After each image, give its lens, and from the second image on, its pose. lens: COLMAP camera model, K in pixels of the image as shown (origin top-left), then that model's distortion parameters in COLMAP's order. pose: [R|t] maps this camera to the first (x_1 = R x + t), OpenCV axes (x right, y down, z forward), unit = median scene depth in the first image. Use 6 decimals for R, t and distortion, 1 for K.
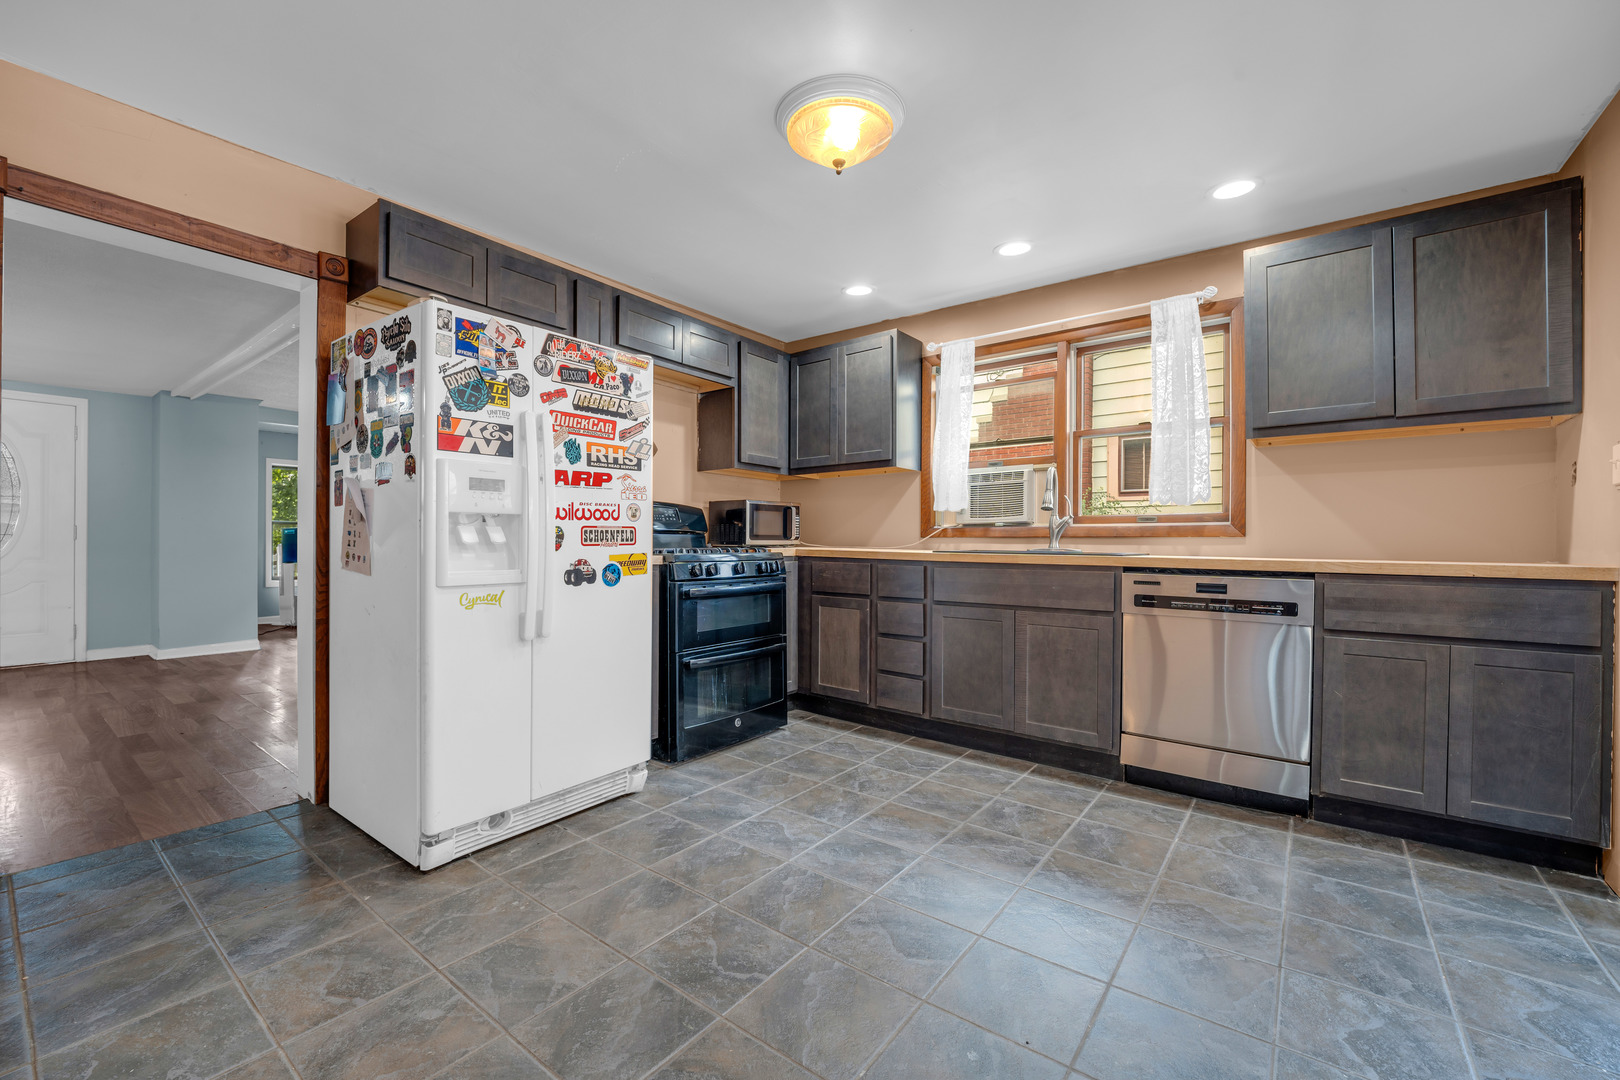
lens RADIAL K [[665.8, 0, 791.7], [0, 665.8, 544.4], [0, 0, 1]] dist [0.014912, -0.015903]
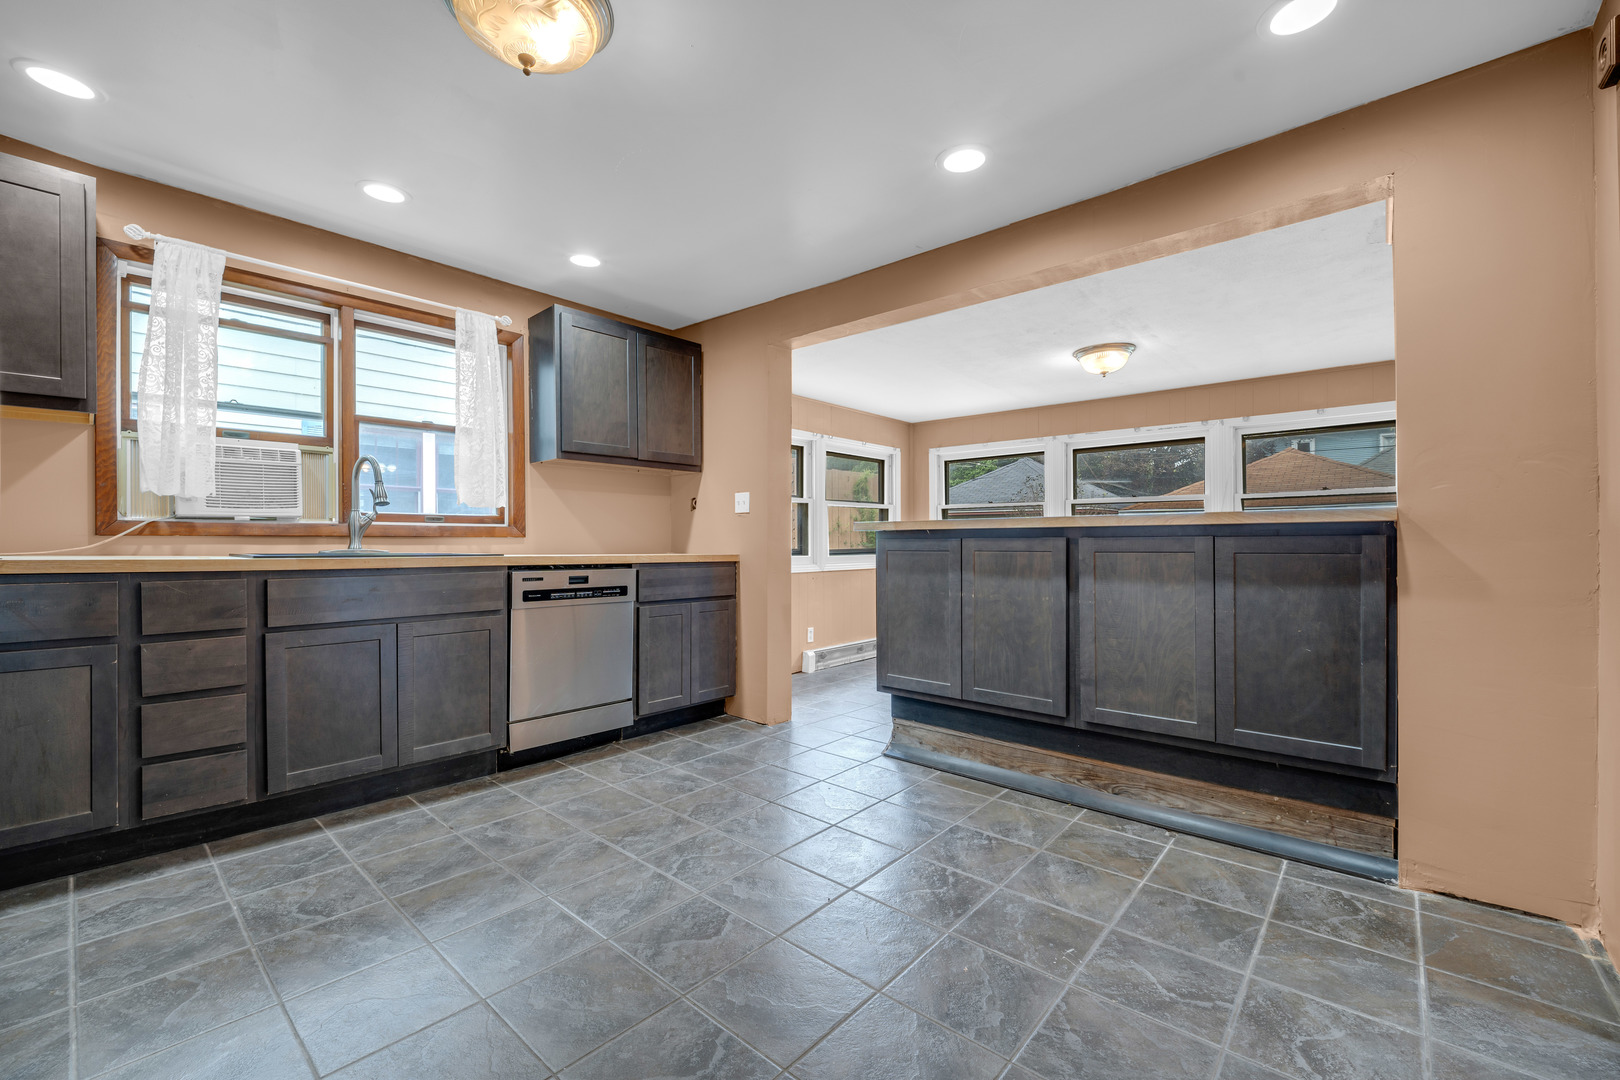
lens RADIAL K [[665.8, 0, 791.7], [0, 665.8, 544.4], [0, 0, 1]] dist [0.014912, -0.015903]
pose [[0.075297, -0.007685, 0.997132, -0.588940], [0.003811, 0.999965, 0.007419, -0.007385], [-0.997154, 0.003241, 0.075324, 0.542028]]
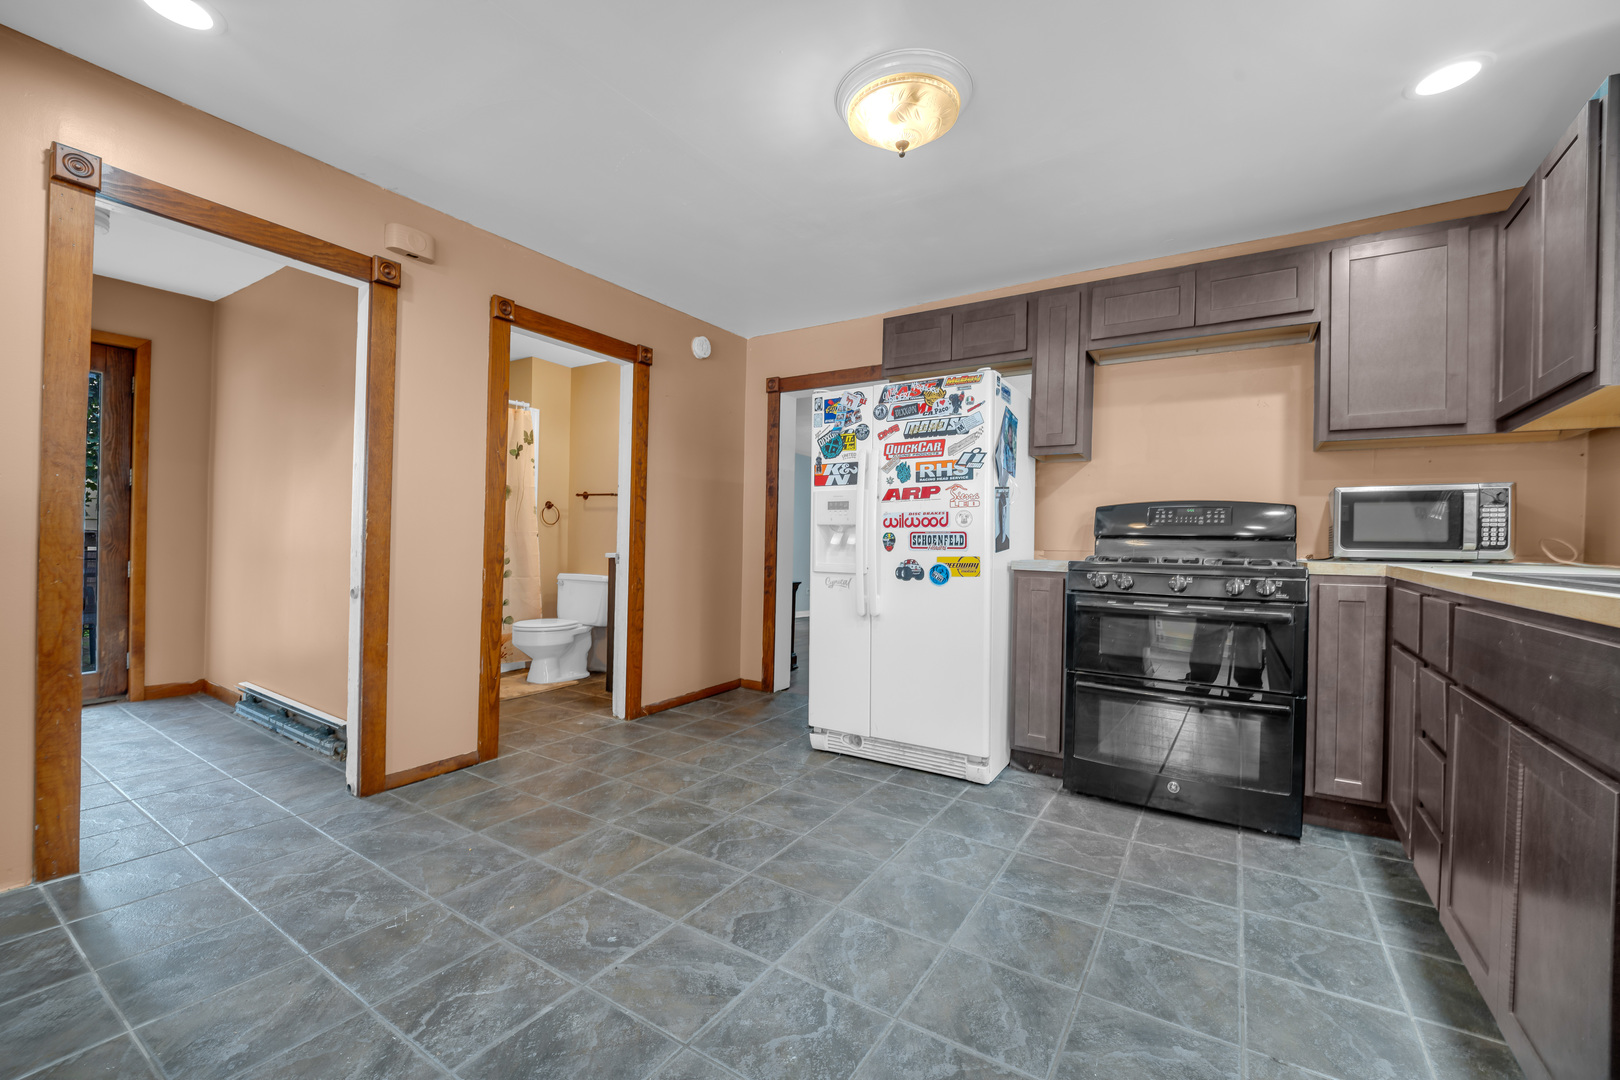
lens RADIAL K [[665.8, 0, 791.7], [0, 665.8, 544.4], [0, 0, 1]] dist [0.014912, -0.015903]
pose [[0.078169, -0.001442, -0.996939, 0.863683], [-0.020076, 0.999794, -0.003020, 0.002861], [0.996738, 0.020250, 0.078124, 0.670376]]
